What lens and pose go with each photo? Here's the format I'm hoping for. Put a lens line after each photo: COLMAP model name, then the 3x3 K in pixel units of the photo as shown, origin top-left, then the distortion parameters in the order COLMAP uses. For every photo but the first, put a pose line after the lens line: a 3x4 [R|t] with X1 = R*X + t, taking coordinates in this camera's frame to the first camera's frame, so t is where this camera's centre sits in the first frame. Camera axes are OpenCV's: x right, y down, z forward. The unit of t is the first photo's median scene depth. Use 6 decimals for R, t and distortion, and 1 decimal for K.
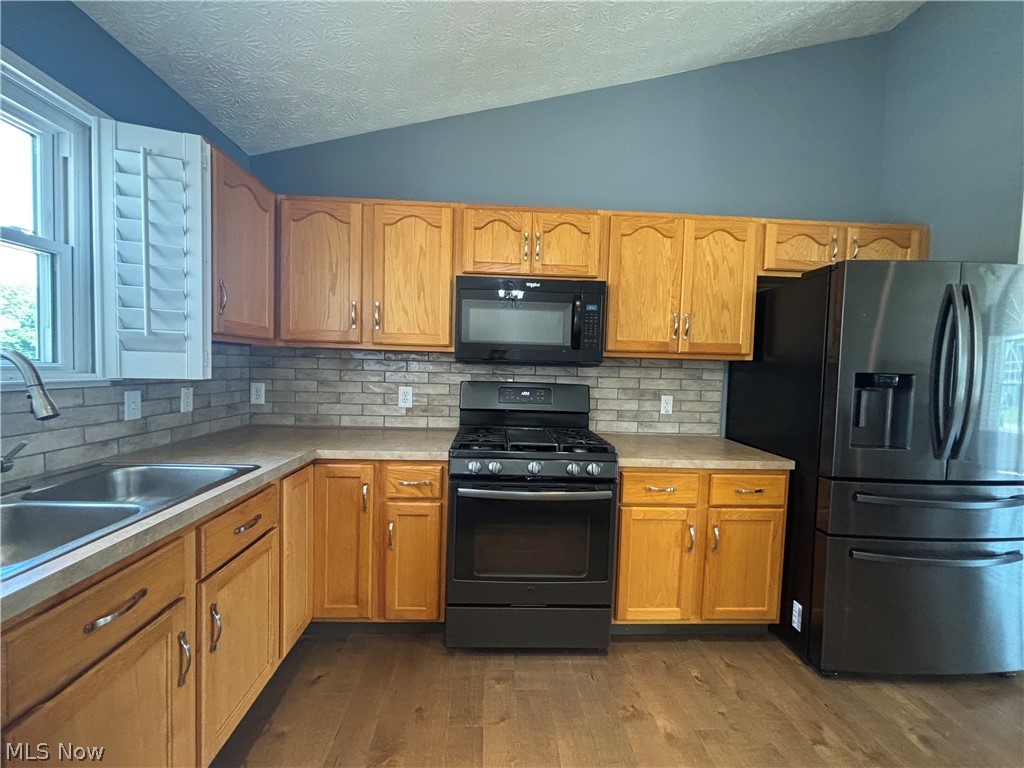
lens RADIAL K [[409.0, 0, 508.7], [0, 409.0, 388.6], [0, 0, 1]] dist [0.000936, -0.000076]
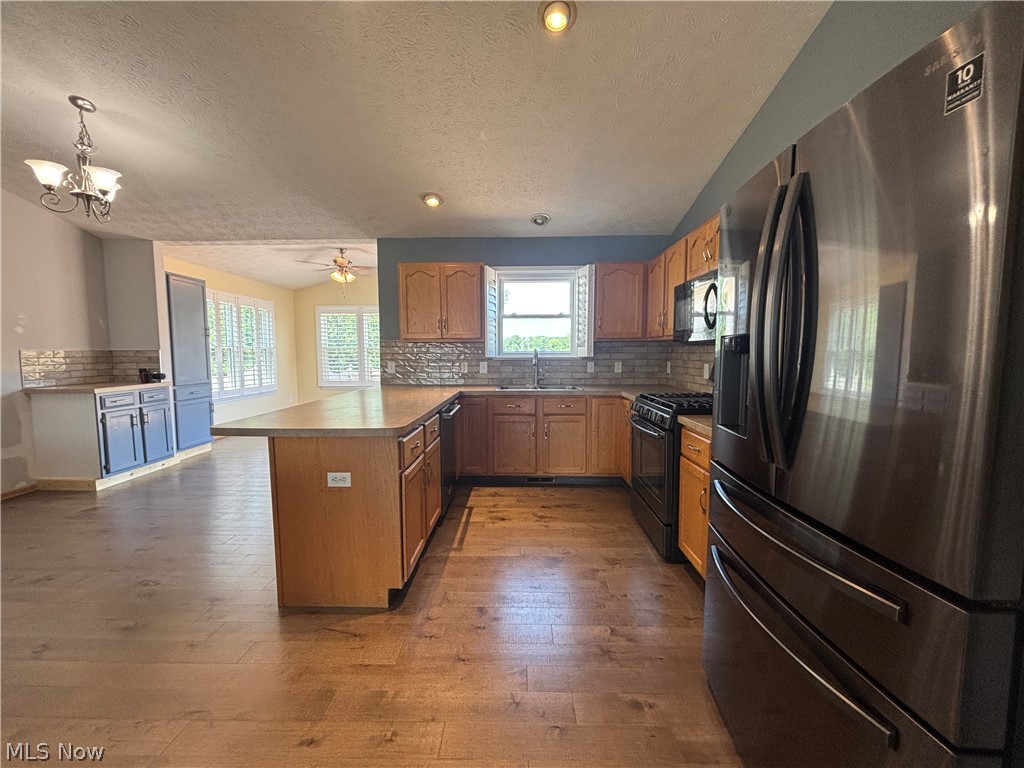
lens RADIAL K [[409.0, 0, 518.9], [0, 409.0, 386.0], [0, 0, 1]] dist [0.000936, -0.000076]
pose [[-0.046986, 0.053845, -0.997443, 1.956021], [-0.045912, 0.997374, 0.056004, 0.037791], [0.997840, 0.048426, -0.044391, 0.705853]]
